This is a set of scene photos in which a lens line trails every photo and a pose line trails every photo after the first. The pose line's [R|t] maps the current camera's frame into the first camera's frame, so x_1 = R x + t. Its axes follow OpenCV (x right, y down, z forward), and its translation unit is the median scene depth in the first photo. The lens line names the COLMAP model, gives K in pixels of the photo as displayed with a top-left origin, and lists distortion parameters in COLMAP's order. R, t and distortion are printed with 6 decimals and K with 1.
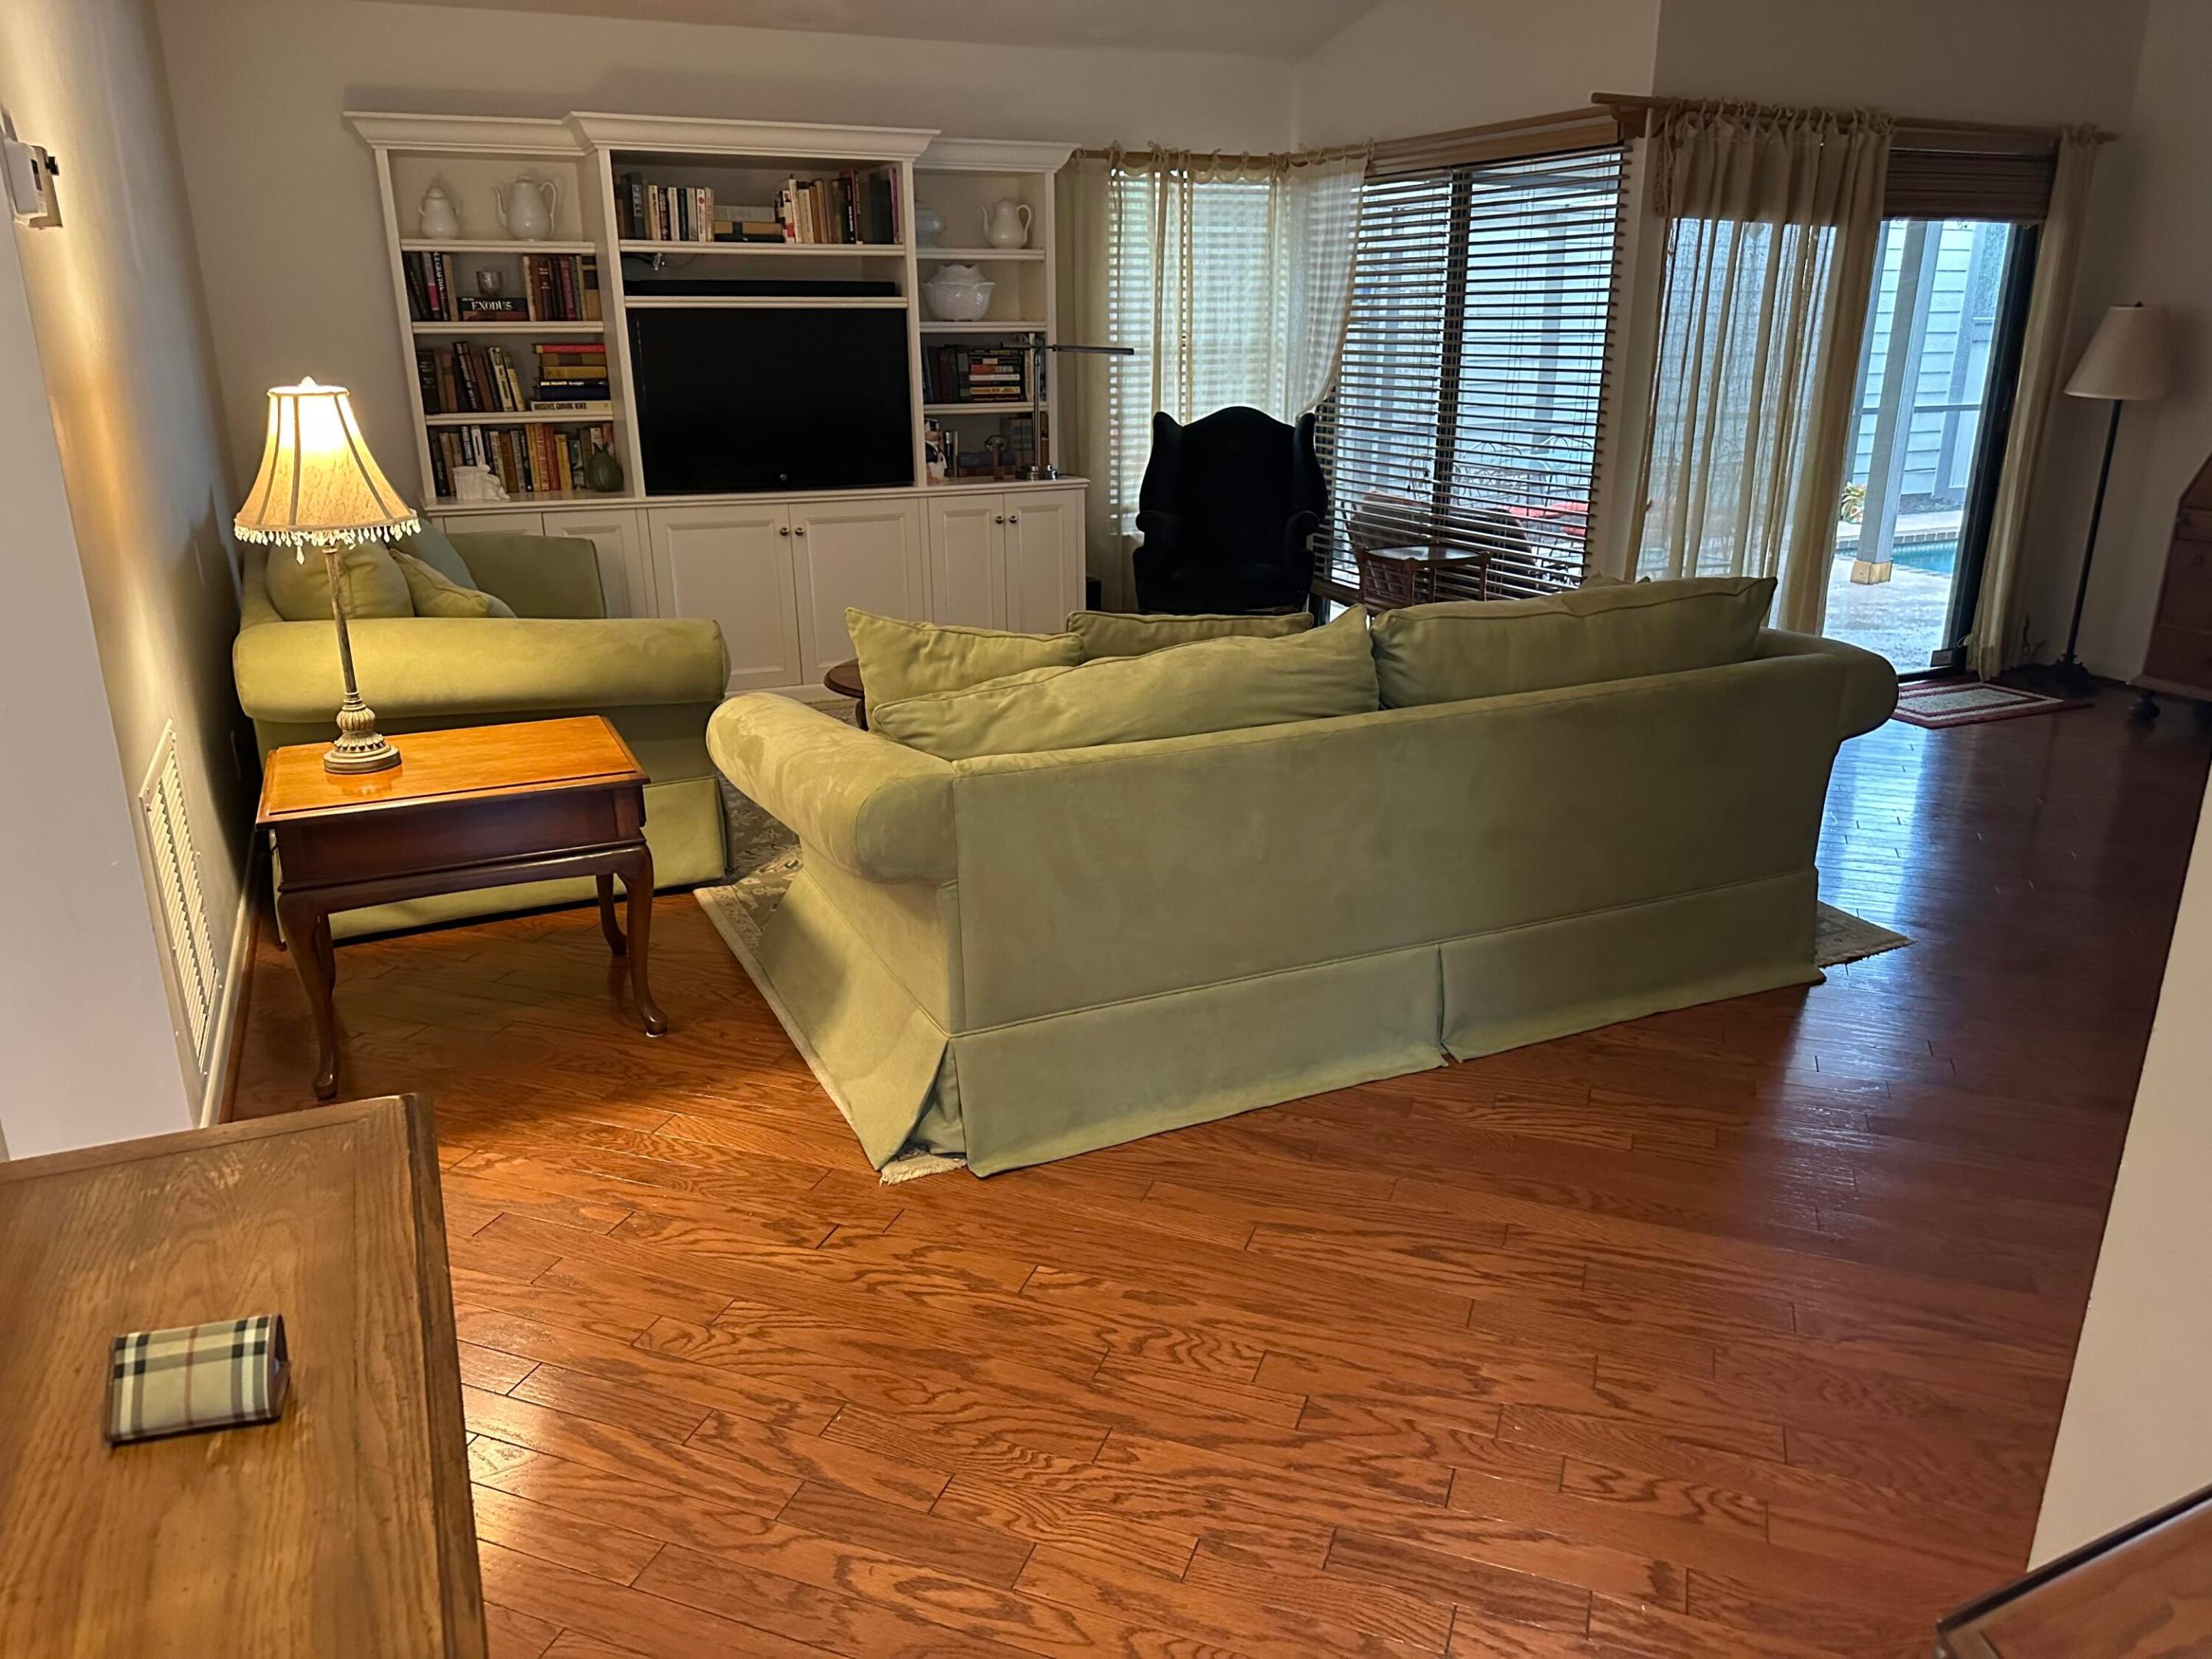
lens RADIAL K [[1567.7, 0, 1112.8], [0, 1567.7, 839.2], [0, 0, 1]] dist [0.030333, -0.035242]
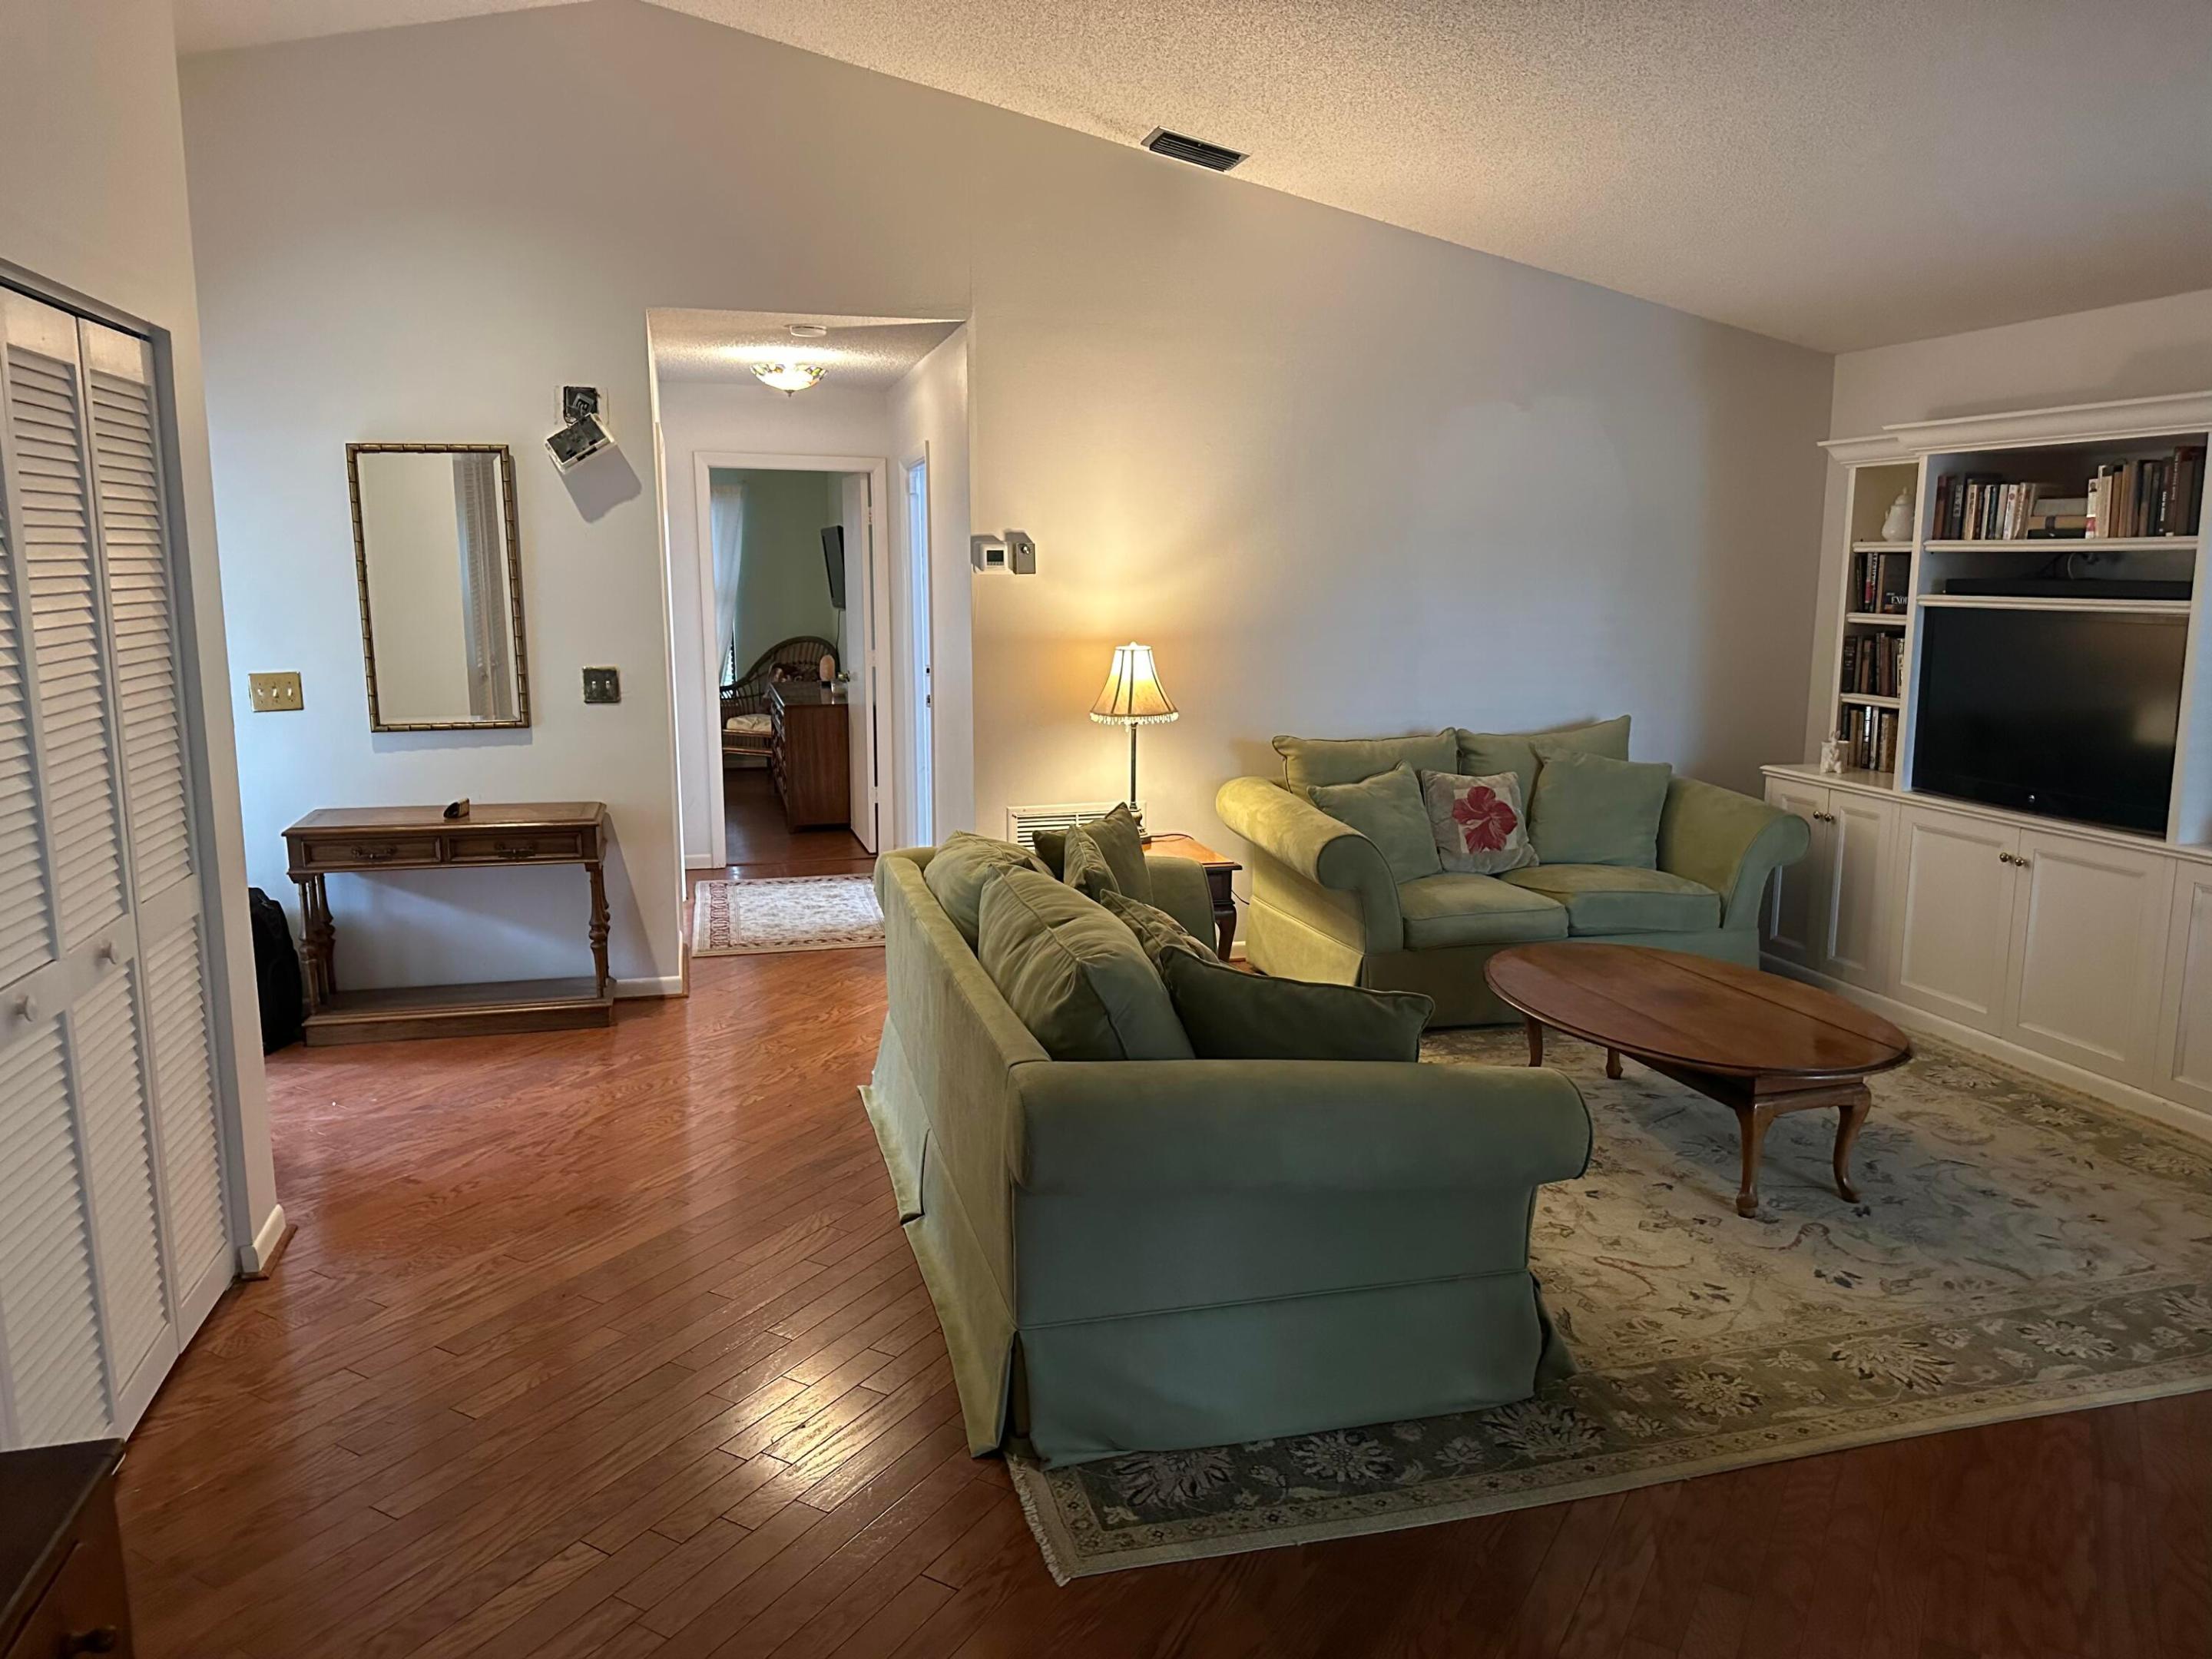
lens RADIAL K [[1567.7, 0, 1110.4], [0, 1567.7, 826.1], [0, 0, 1]] dist [0.030333, -0.035242]
pose [[-0.184041, 0.164842, -0.968997, 0.751879], [-0.315746, 0.923673, 0.217101, -0.259383], [0.930824, 0.345913, -0.117945, 0.680122]]
